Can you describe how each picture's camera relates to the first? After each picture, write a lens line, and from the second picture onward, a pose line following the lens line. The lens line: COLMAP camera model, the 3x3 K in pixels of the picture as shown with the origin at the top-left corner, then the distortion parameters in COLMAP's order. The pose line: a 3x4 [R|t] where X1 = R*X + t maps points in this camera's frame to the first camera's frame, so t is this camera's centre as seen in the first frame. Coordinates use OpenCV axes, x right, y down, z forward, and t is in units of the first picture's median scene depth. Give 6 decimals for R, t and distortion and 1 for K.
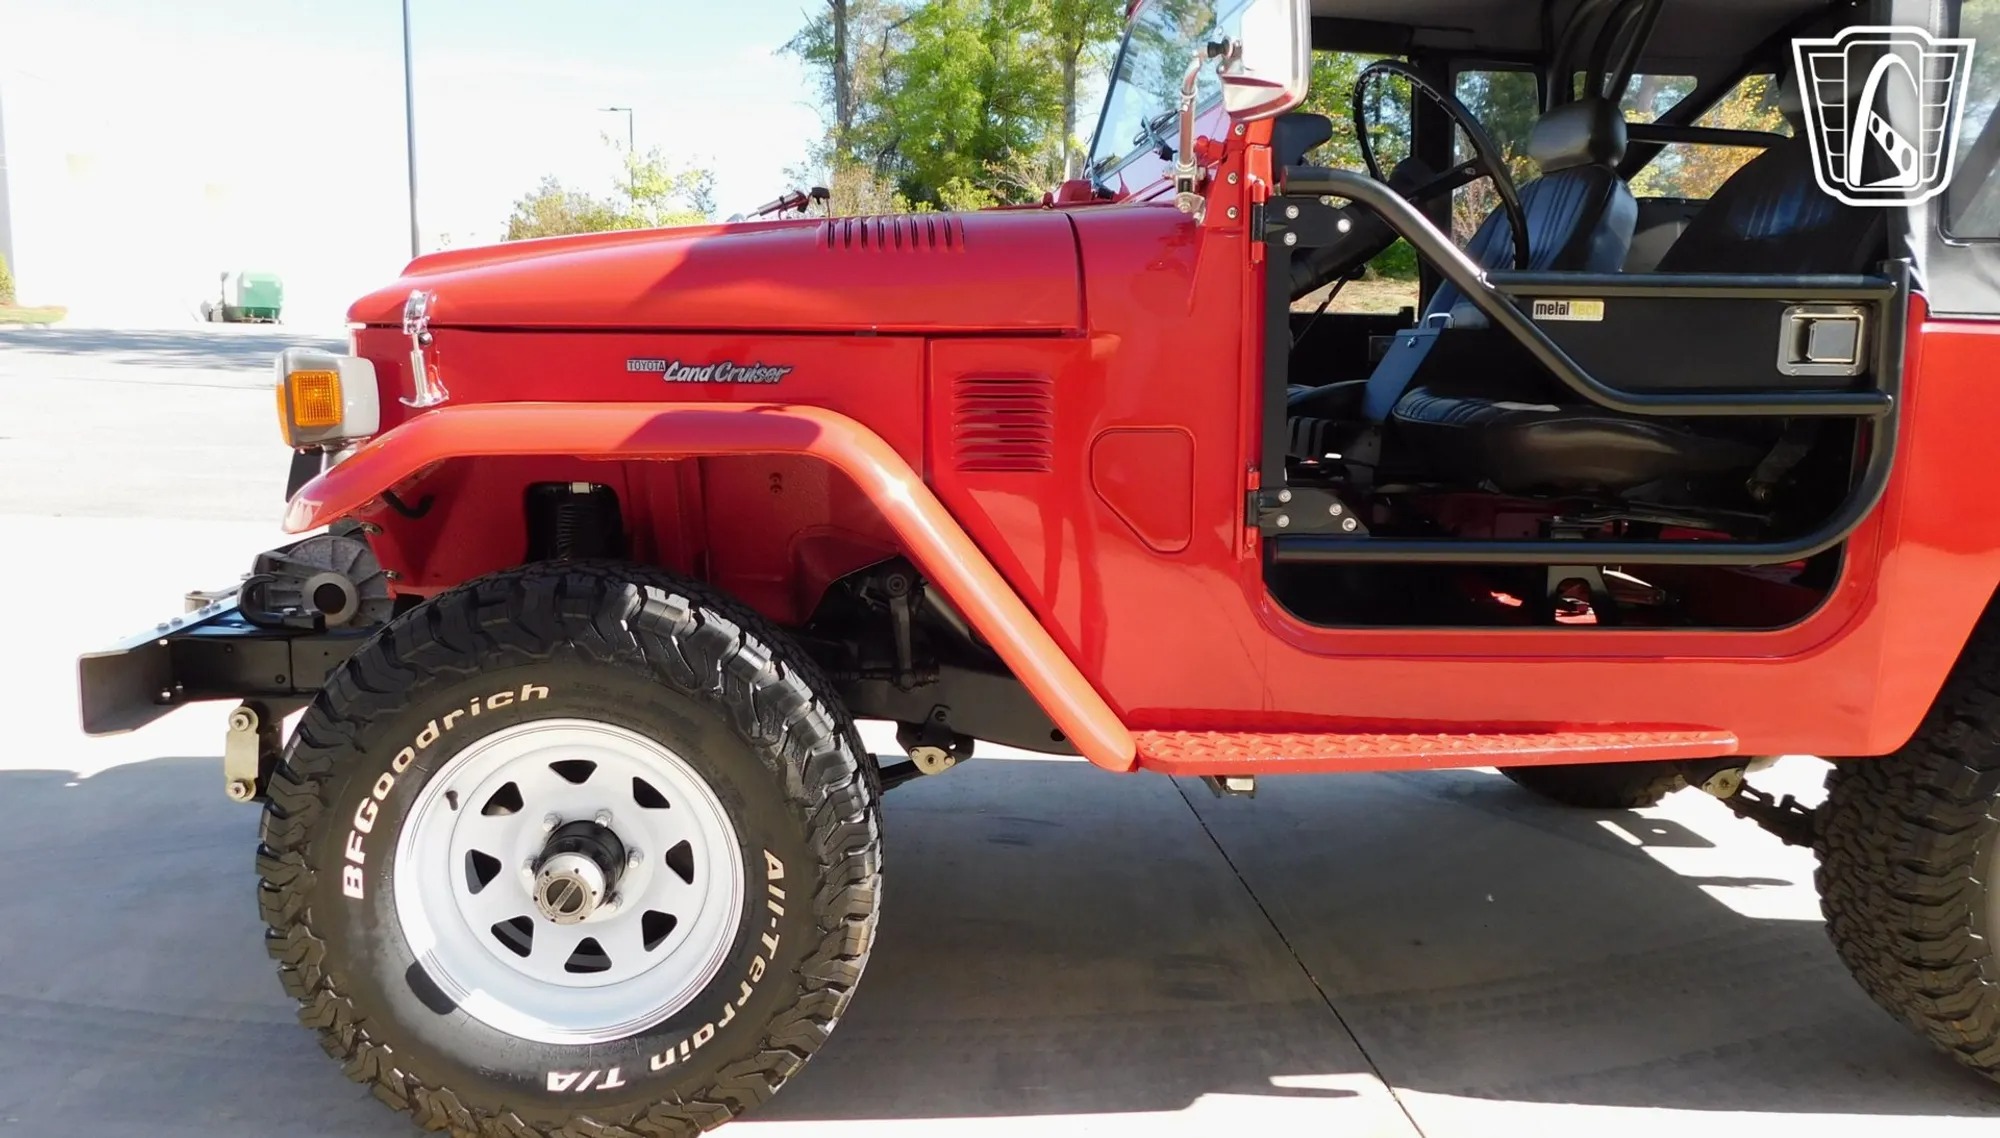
lens RADIAL K [[1419.7, 0, 997.3], [0, 1419.7, 586.0], [0, 0, 1]] dist [-0.056939, 0.042625]
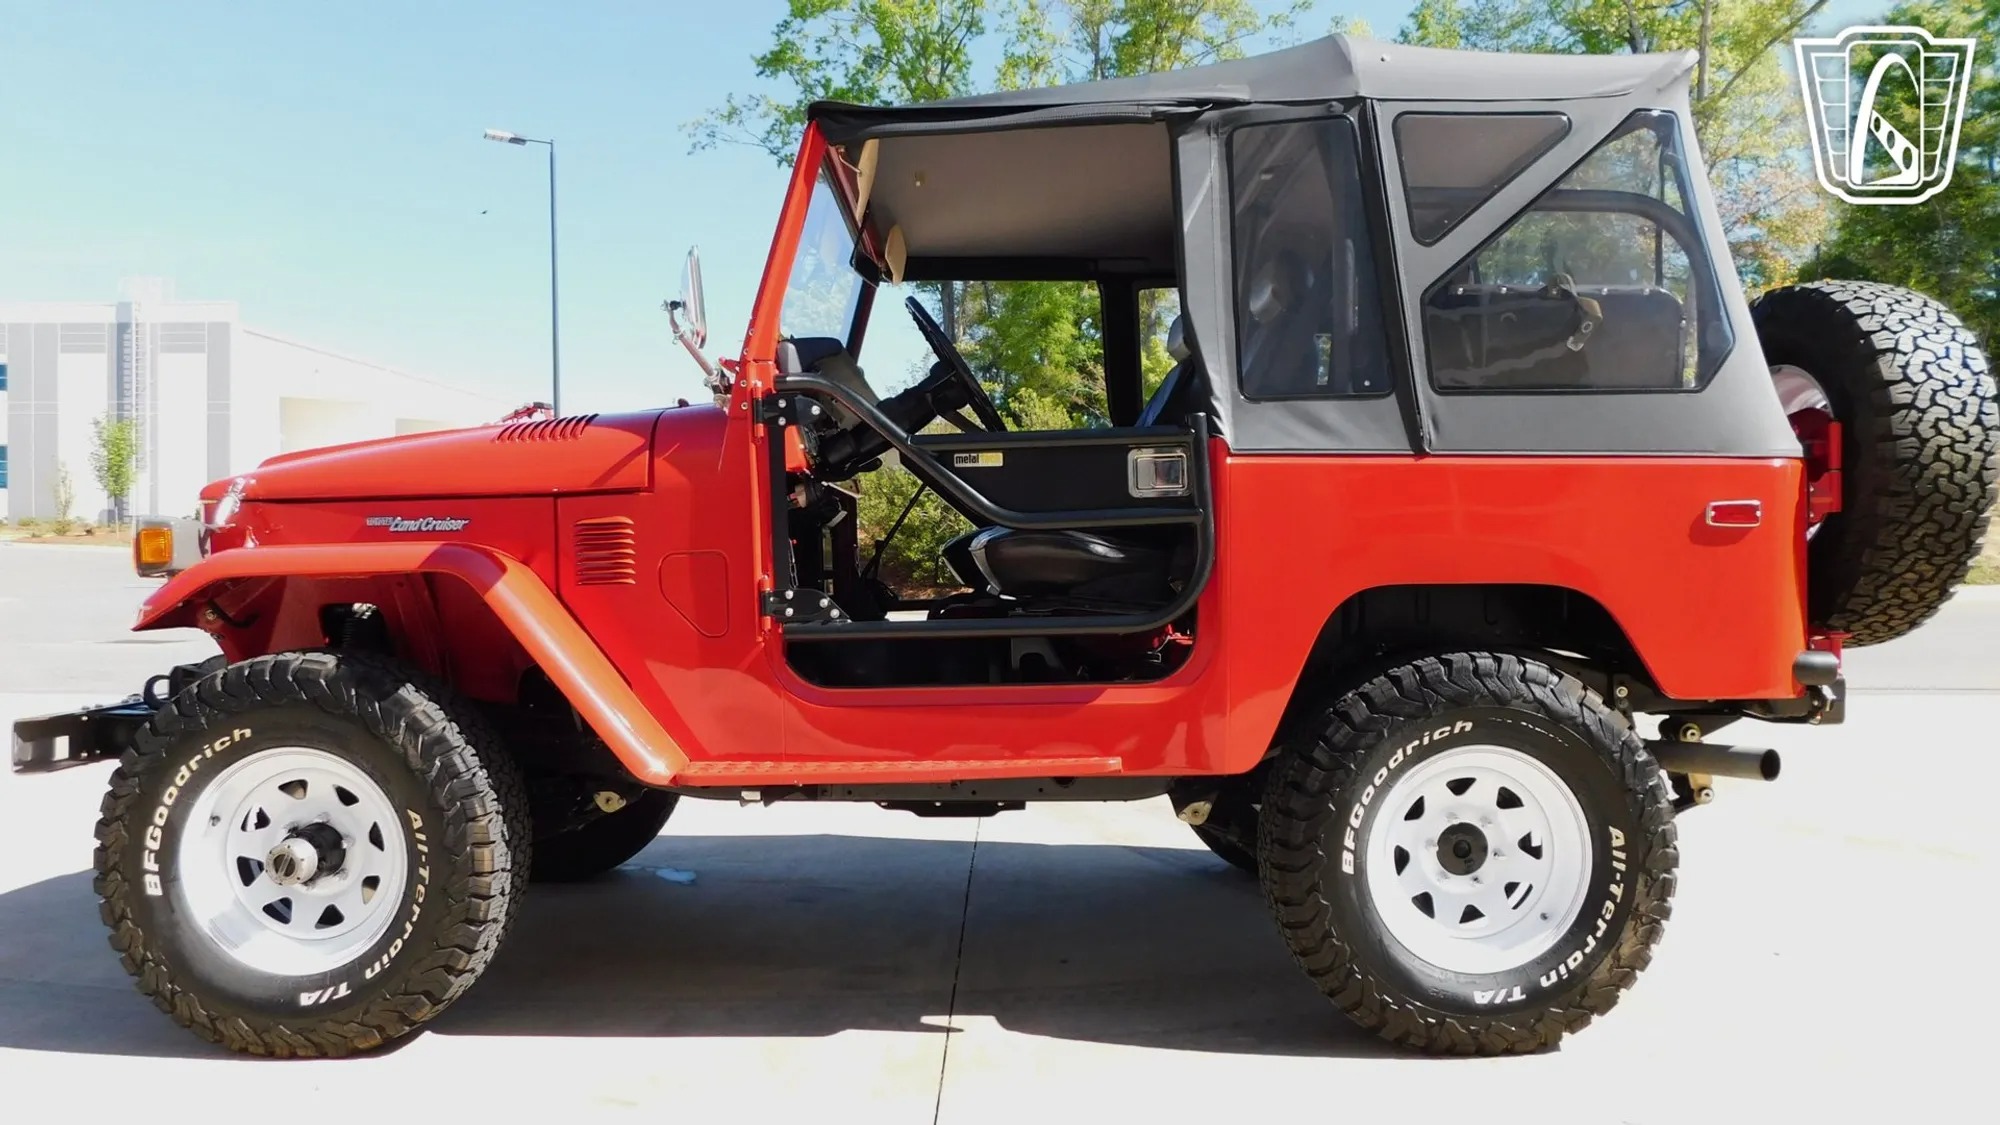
lens RADIAL K [[1367.8, 0, 1001.8], [0, 1367.8, 568.0], [0, 0, 1]] dist [-0.068150, 0.058082]
pose [[0.994841, -0.030636, -0.096715, 0.570409], [0.015831, 0.988516, -0.150283, 0.125683], [0.100208, 0.147977, 0.983901, -0.363182]]
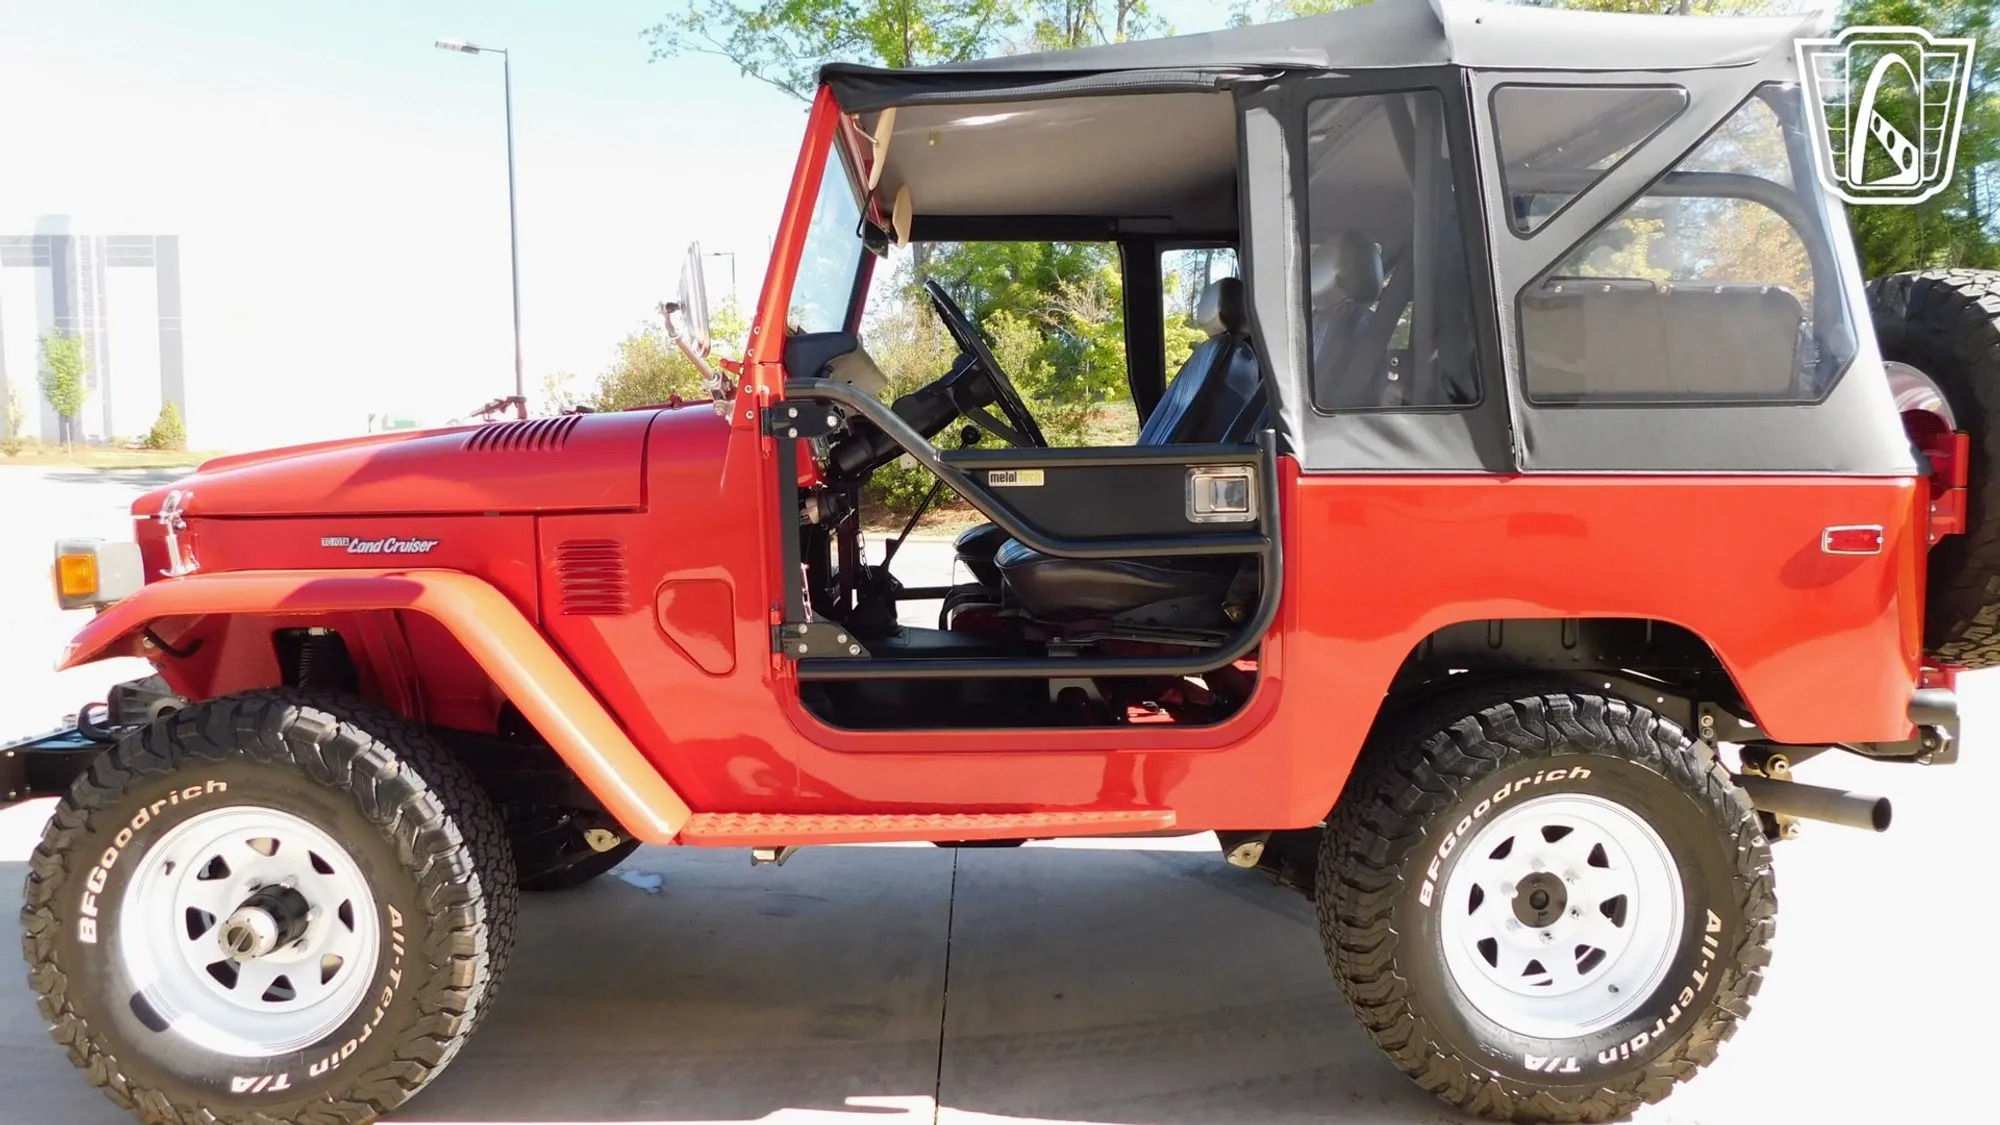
lens RADIAL K [[1367.8, 0, 1000.2], [0, 1367.8, 570.5], [0, 0, 1]] dist [-0.068150, 0.058082]
pose [[0.996826, -0.025911, -0.075275, 0.490464], [0.019406, 0.996115, -0.085896, -0.006068], [0.077208, 0.084163, 0.993456, -0.231142]]
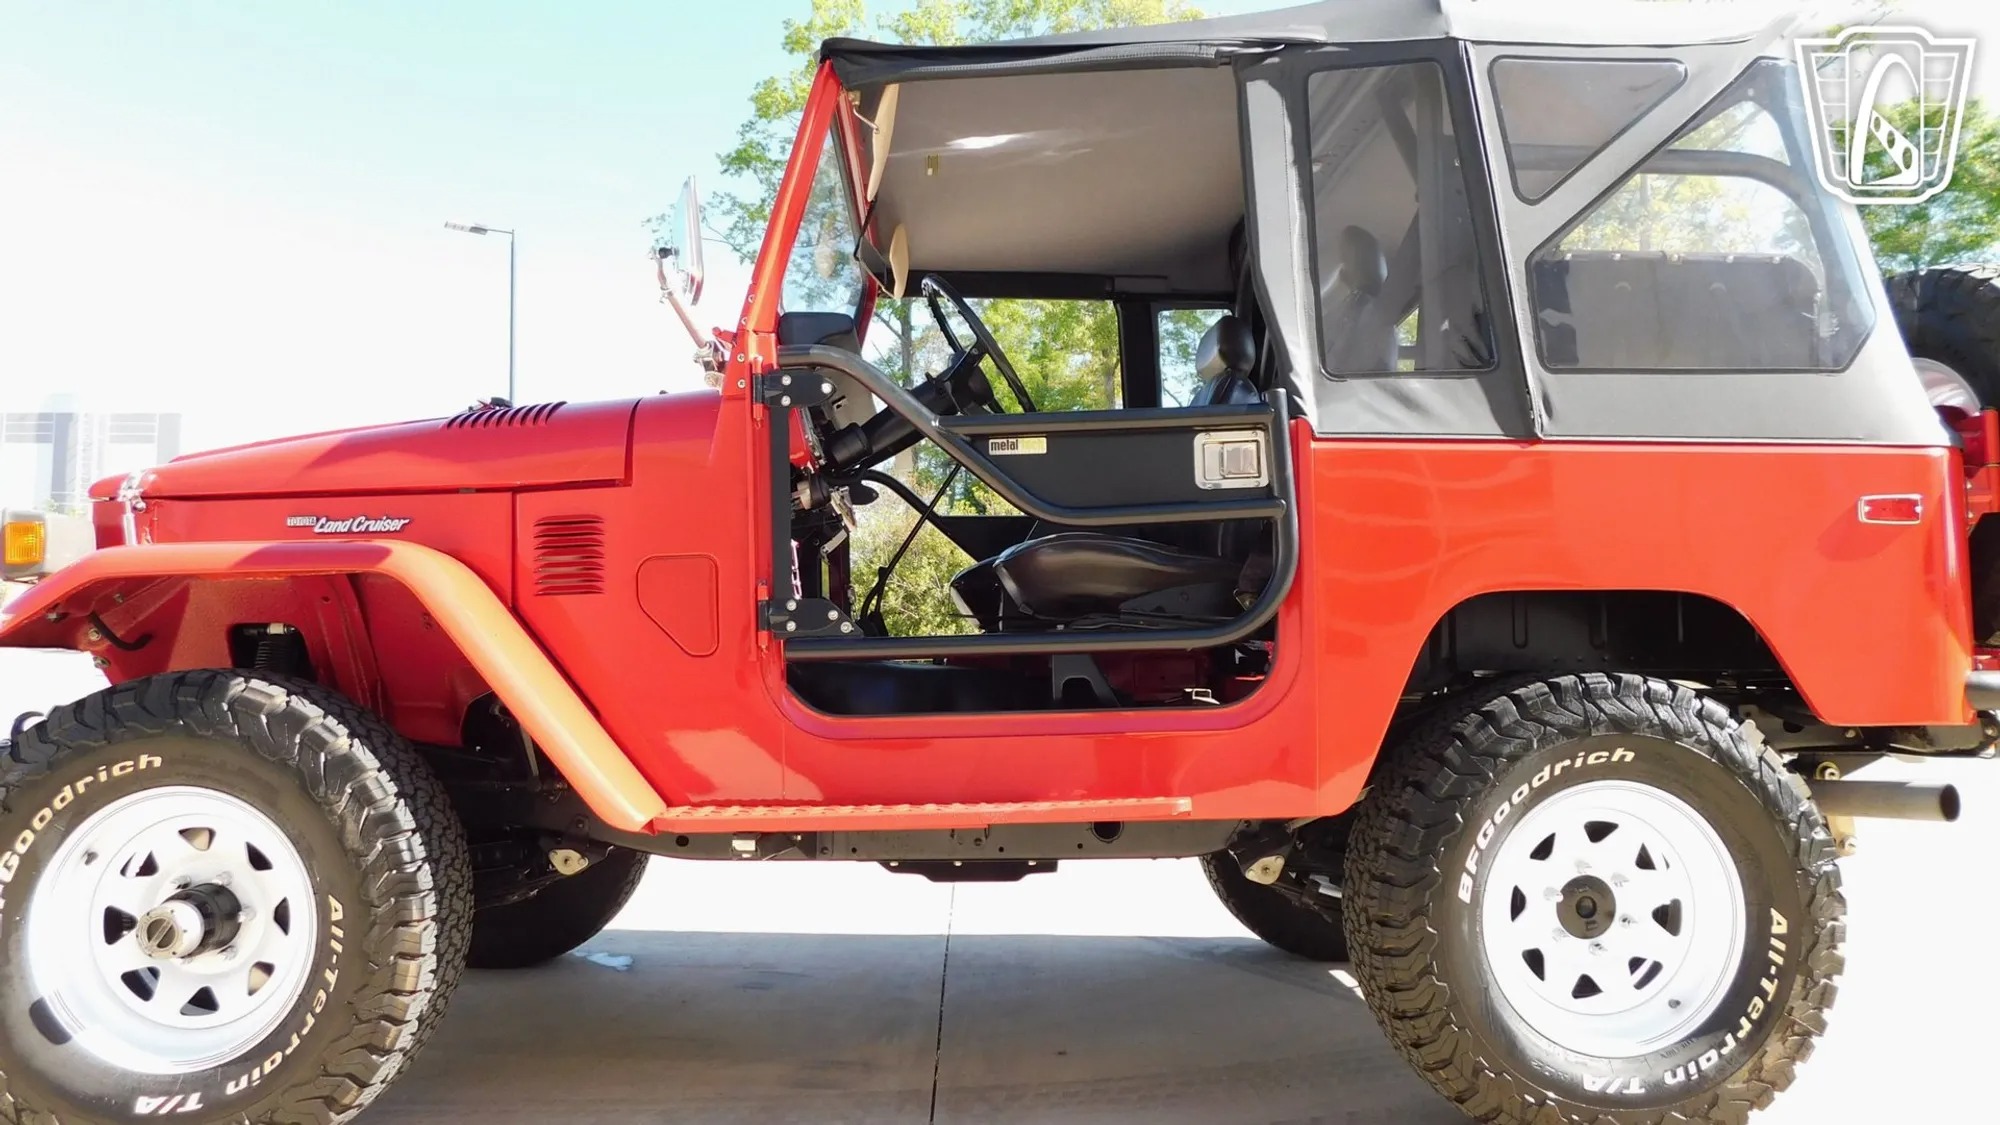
lens RADIAL K [[1367.8, 0, 1001.5], [0, 1367.8, 556.6], [0, 0, 1]] dist [-0.068150, 0.058082]
pose [[0.997429, -0.036305, -0.061784, 0.469468], [0.021044, 0.972547, -0.231752, 0.176102], [0.068502, 0.229856, 0.970811, -0.137912]]
